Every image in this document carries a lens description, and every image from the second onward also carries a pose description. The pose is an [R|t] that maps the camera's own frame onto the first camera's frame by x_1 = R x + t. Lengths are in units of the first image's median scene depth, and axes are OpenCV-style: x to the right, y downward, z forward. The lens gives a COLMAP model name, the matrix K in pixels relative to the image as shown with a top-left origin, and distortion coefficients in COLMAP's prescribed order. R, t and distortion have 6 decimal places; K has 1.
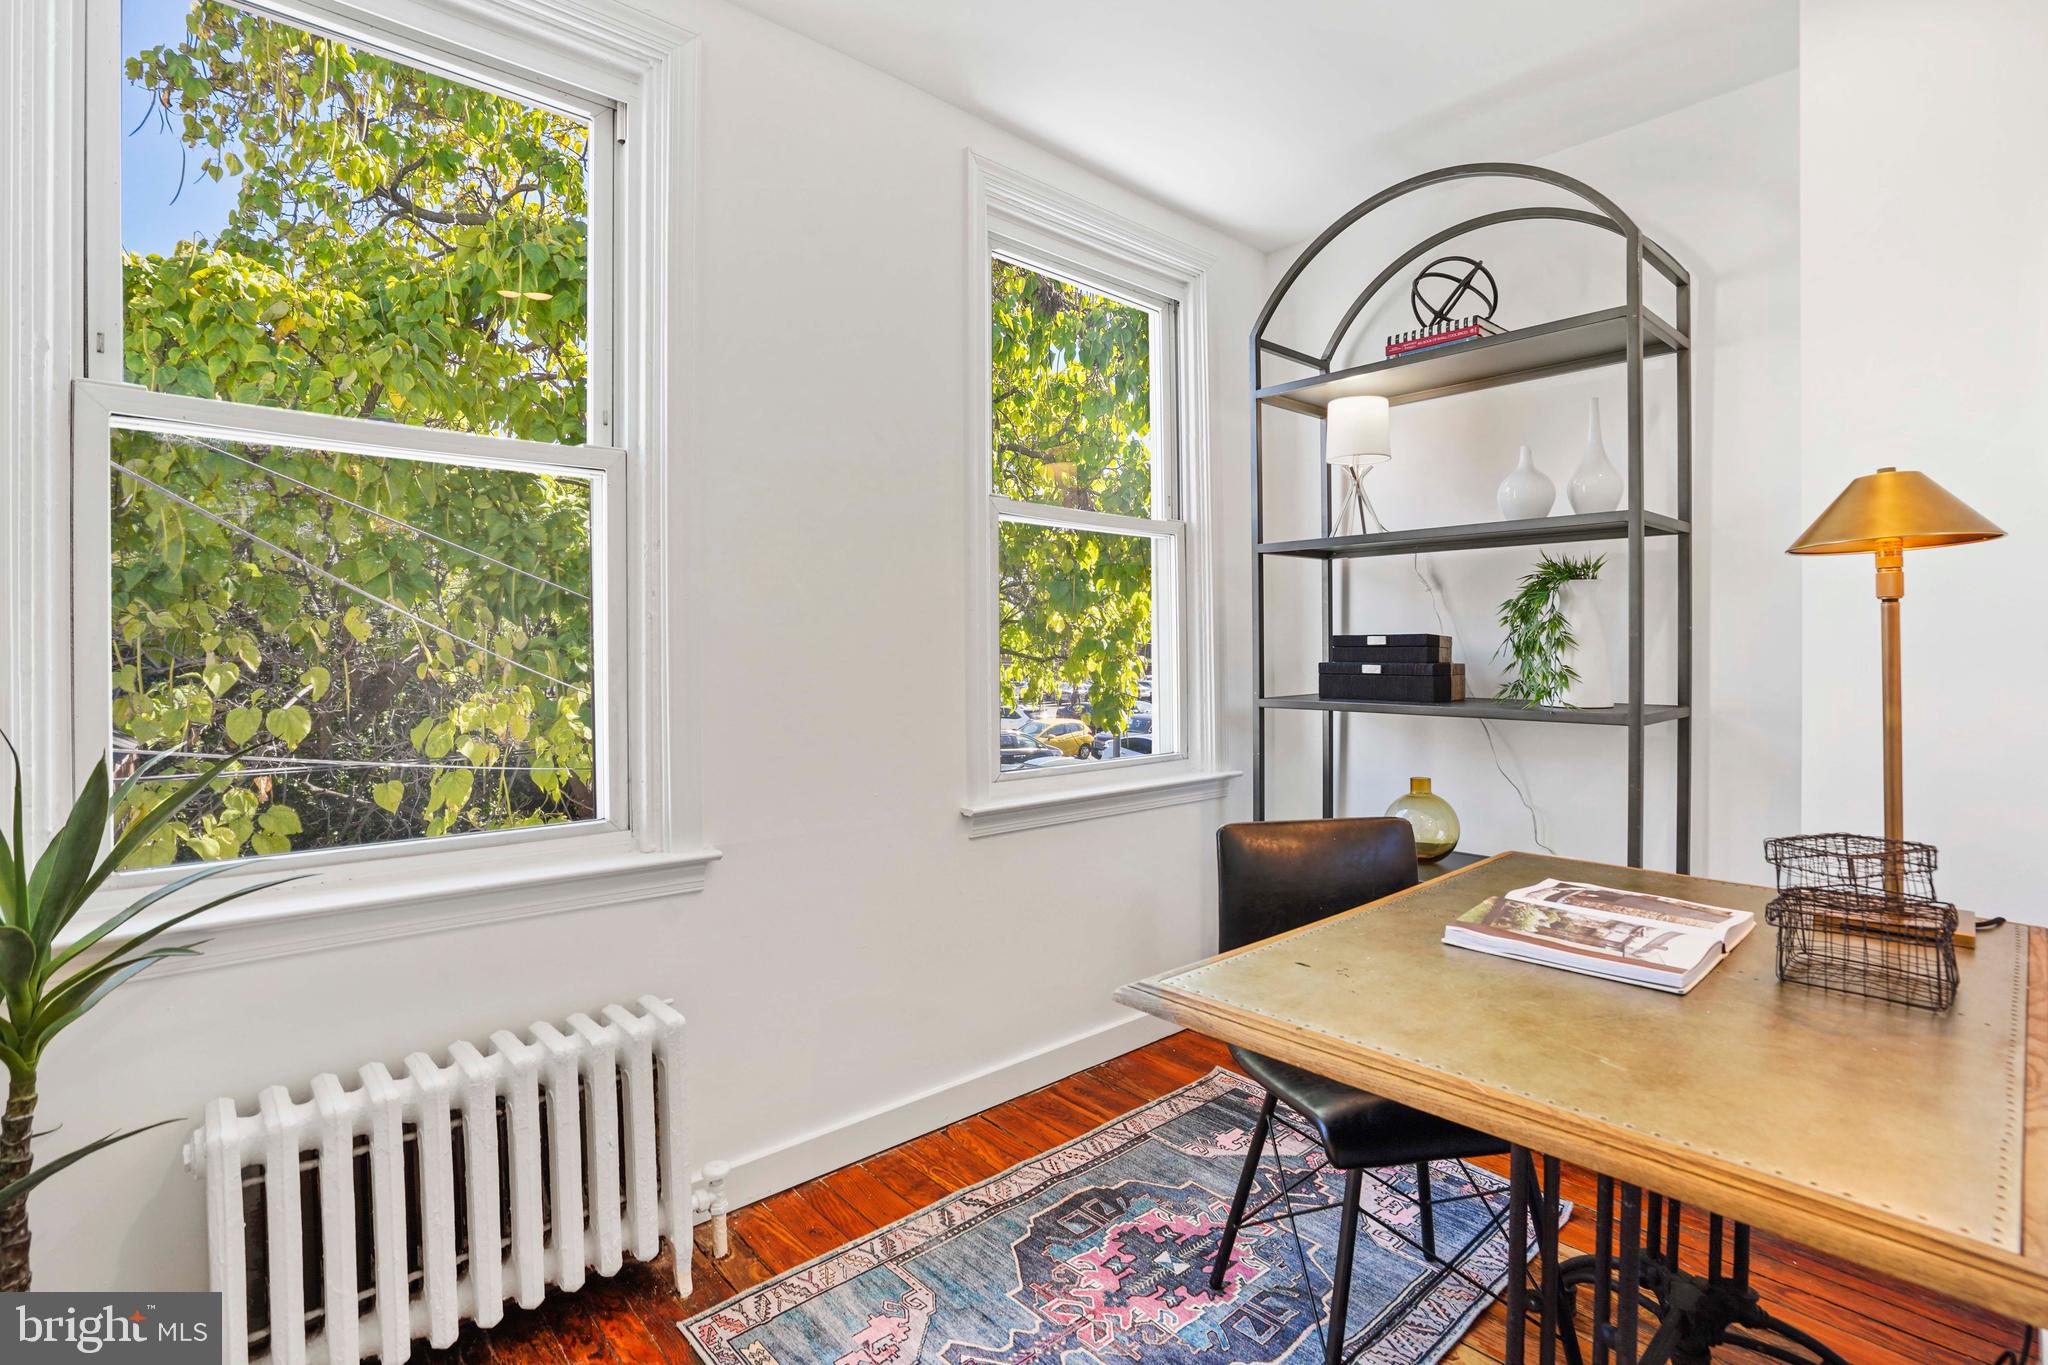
lens RADIAL K [[983.7, 0, 1021.7], [0, 983.7, 695.3], [0, 0, 1]] dist [-0.064292, 0.029978]
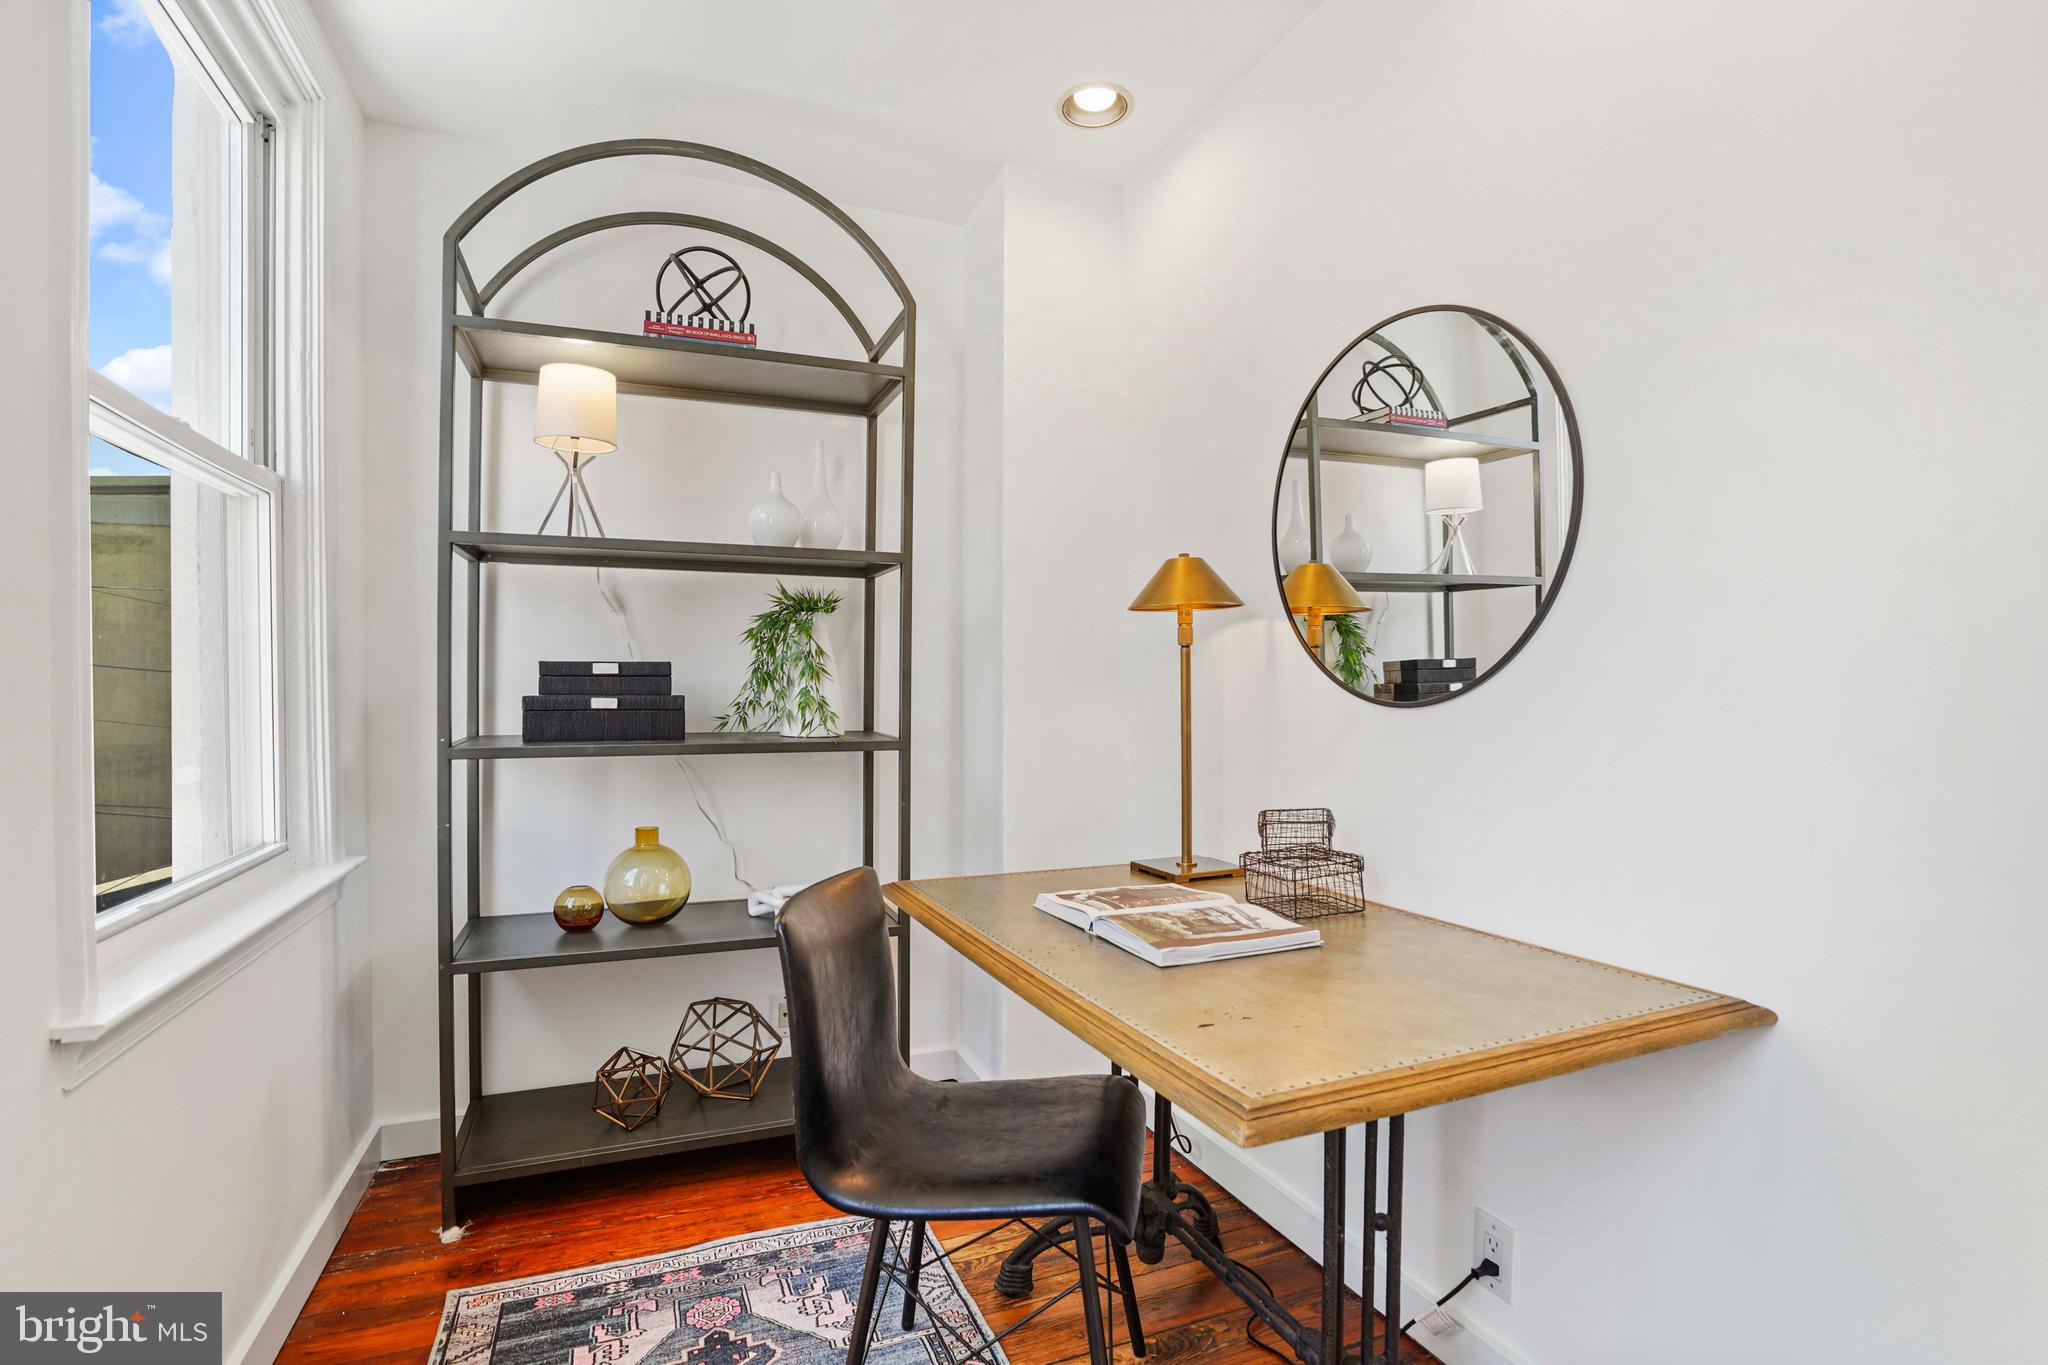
lens RADIAL K [[1017.4, 0, 1018.5], [0, 1017.4, 701.2], [0, 0, 1]] dist [-0.002259, 0.000078]
pose [[0.370939, -0.010653, 0.928596, -0.325010], [0.037688, 0.999283, -0.003591, -0.013060], [-0.927892, 0.036329, 0.371075, 0.379307]]
